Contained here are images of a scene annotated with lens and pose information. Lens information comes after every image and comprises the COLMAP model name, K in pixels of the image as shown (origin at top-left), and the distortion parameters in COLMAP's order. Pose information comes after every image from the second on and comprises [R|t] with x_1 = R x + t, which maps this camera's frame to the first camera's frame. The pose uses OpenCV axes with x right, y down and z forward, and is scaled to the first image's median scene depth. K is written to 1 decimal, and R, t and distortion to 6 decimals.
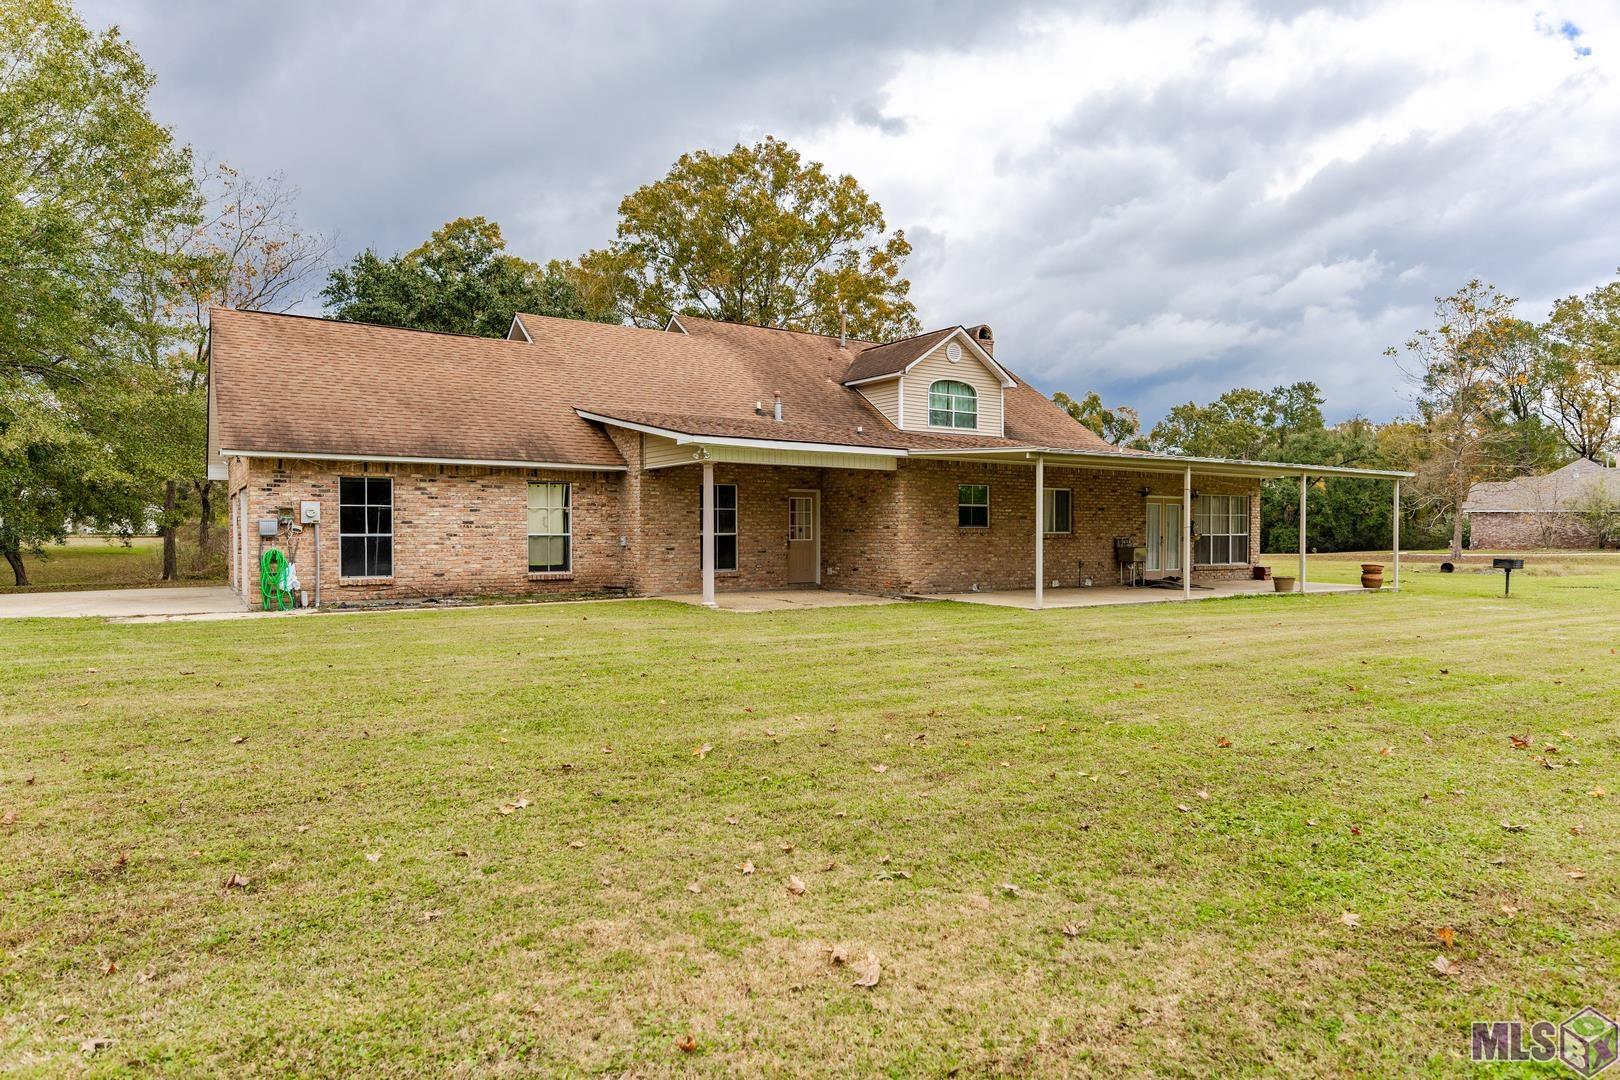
lens RADIAL K [[979.8, 0, 809.2], [0, 979.8, 536.4], [0, 0, 1]] dist [0.000471, 0.000111]
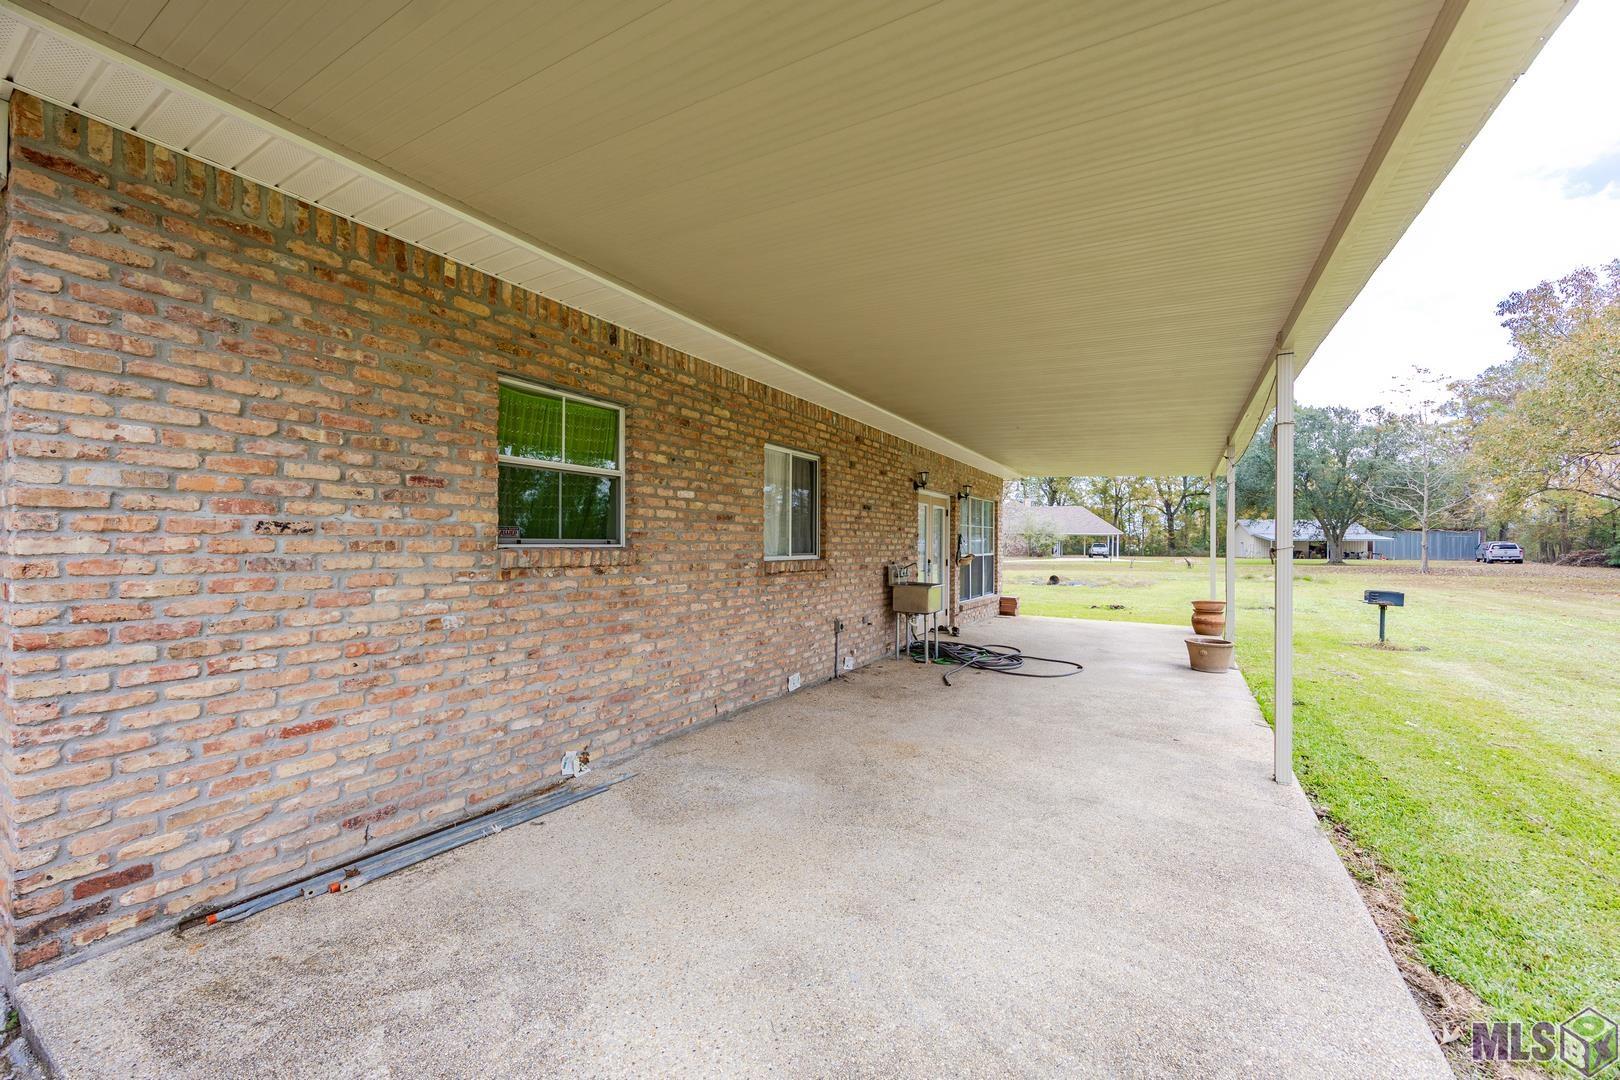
lens RADIAL K [[639.8, 0, 808.2], [0, 639.8, 542.1], [0, 0, 1]] dist [0.001495, 0.000170]
pose [[0.906607, 0.003902, 0.421958, 0.141646], [0.000322, 0.999951, -0.009938, -0.007755], [-0.421976, 0.009146, 0.906561, 0.744755]]
